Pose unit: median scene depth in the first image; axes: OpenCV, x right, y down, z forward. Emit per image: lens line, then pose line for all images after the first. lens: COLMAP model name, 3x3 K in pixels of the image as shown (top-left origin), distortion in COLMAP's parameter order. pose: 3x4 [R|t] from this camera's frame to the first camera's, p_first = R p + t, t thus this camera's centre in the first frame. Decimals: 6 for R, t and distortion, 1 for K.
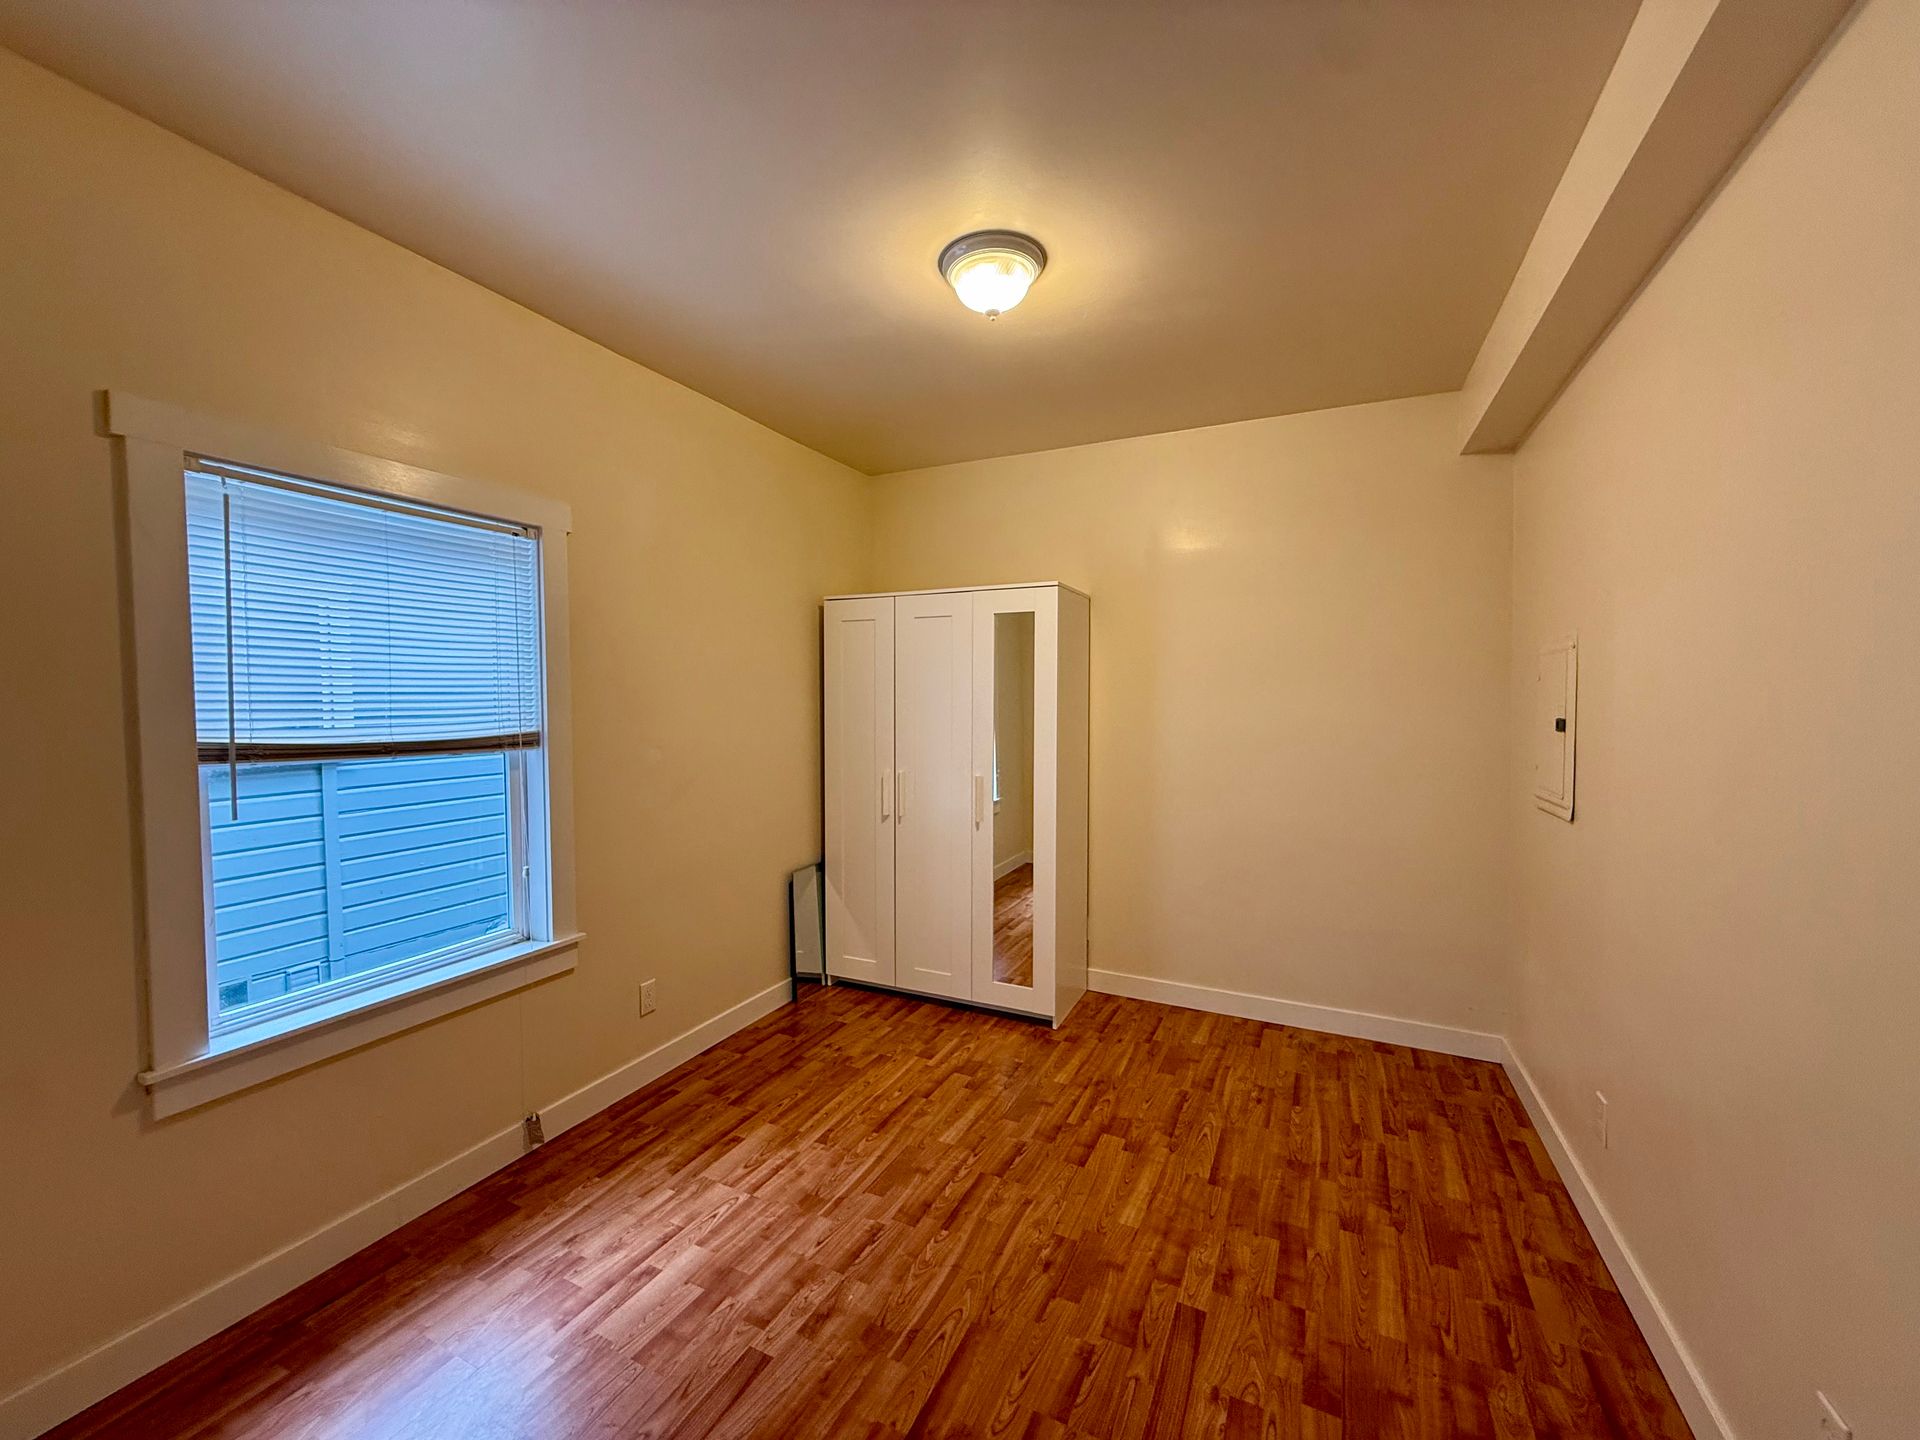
lens RADIAL K [[761.4, 0, 955.0], [0, 761.4, 724.9], [0, 0, 1]] dist [0.000621, -0.000297]
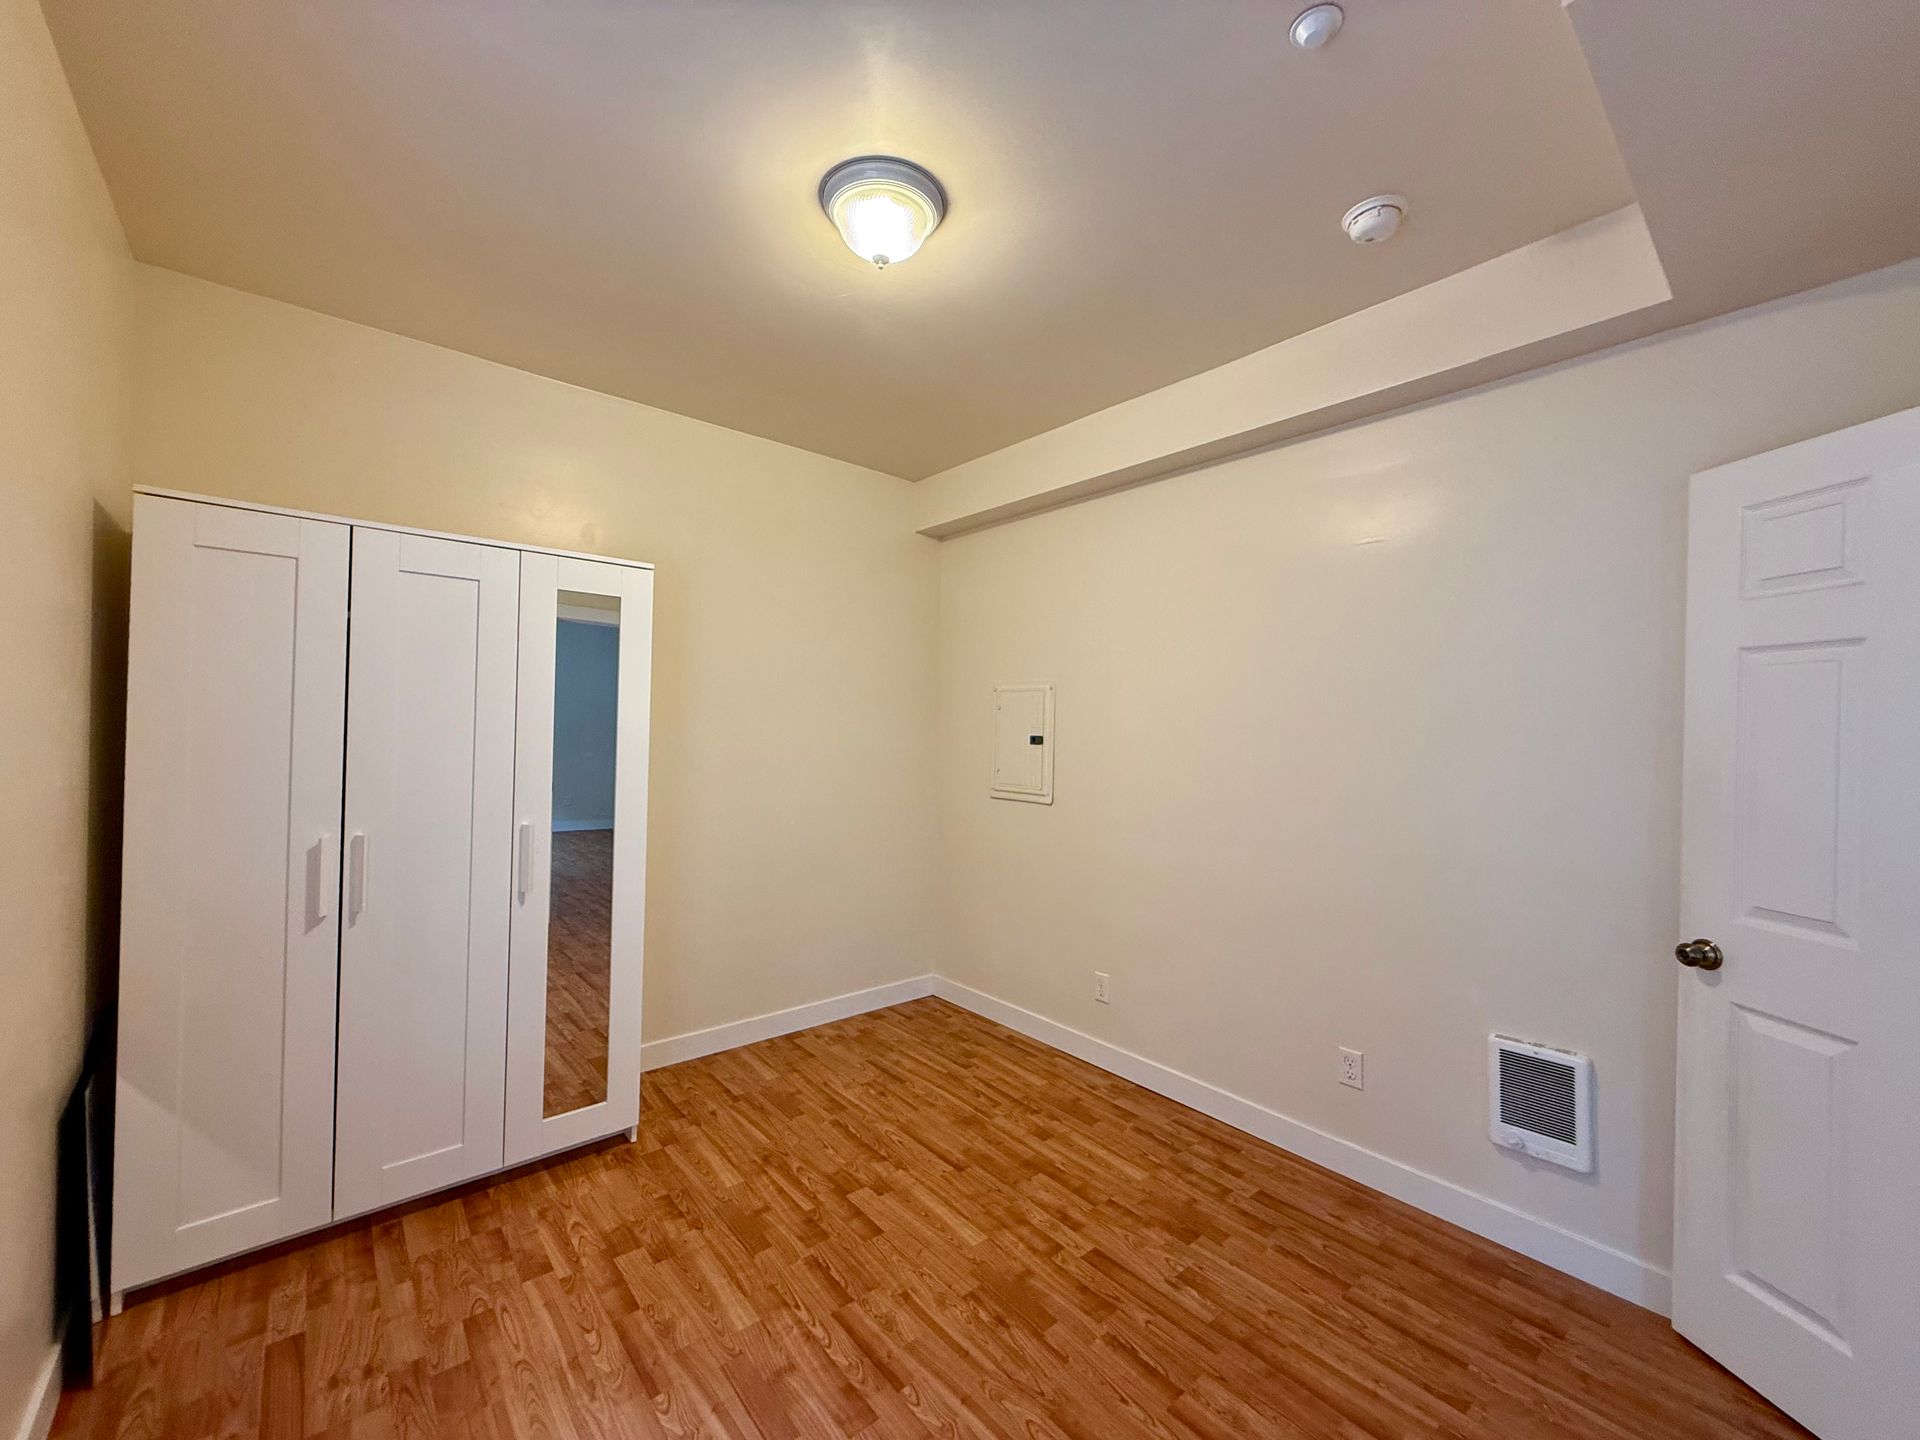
lens RADIAL K [[760.1, 0, 958.5], [0, 760.1, 714.6], [0, 0, 1]] dist [0.000062, -0.000161]
pose [[0.397328, 0.020604, 0.917445, -0.646803], [0.009438, 0.999603, -0.026537, -0.012164], [-0.917628, 0.019203, 0.396976, 0.551603]]
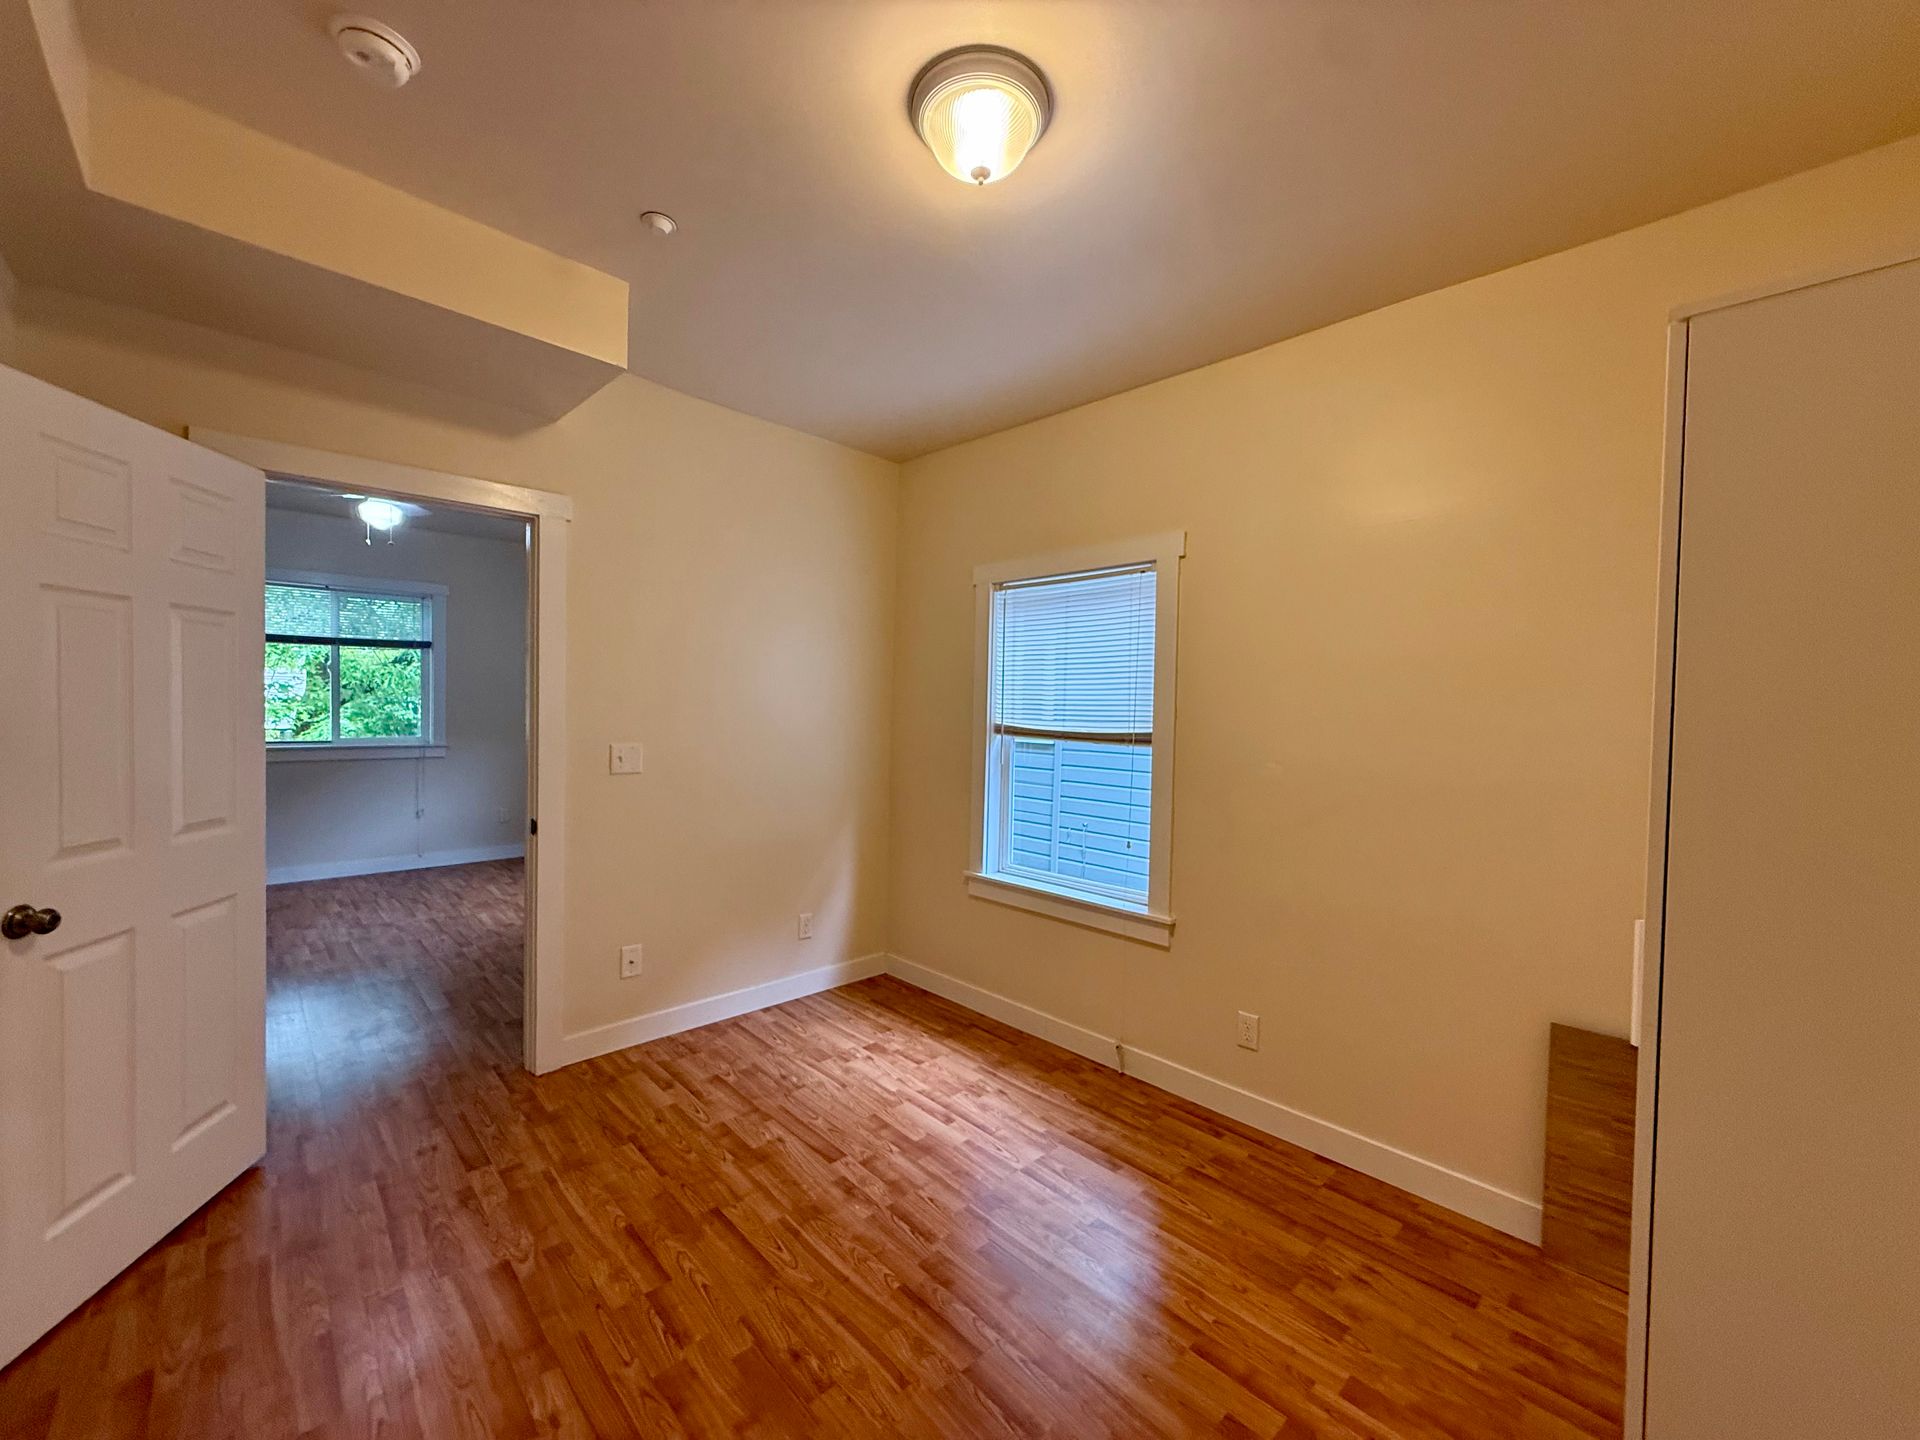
lens RADIAL K [[761.4, 0, 955.0], [0, 761.4, 724.9], [0, 0, 1]] dist [0.000621, -0.000297]
pose [[-0.348291, 0.015098, -0.937265, 0.708126], [-0.054312, 0.997866, 0.036257, -0.030753], [0.935812, 0.063533, -0.346727, 1.182745]]
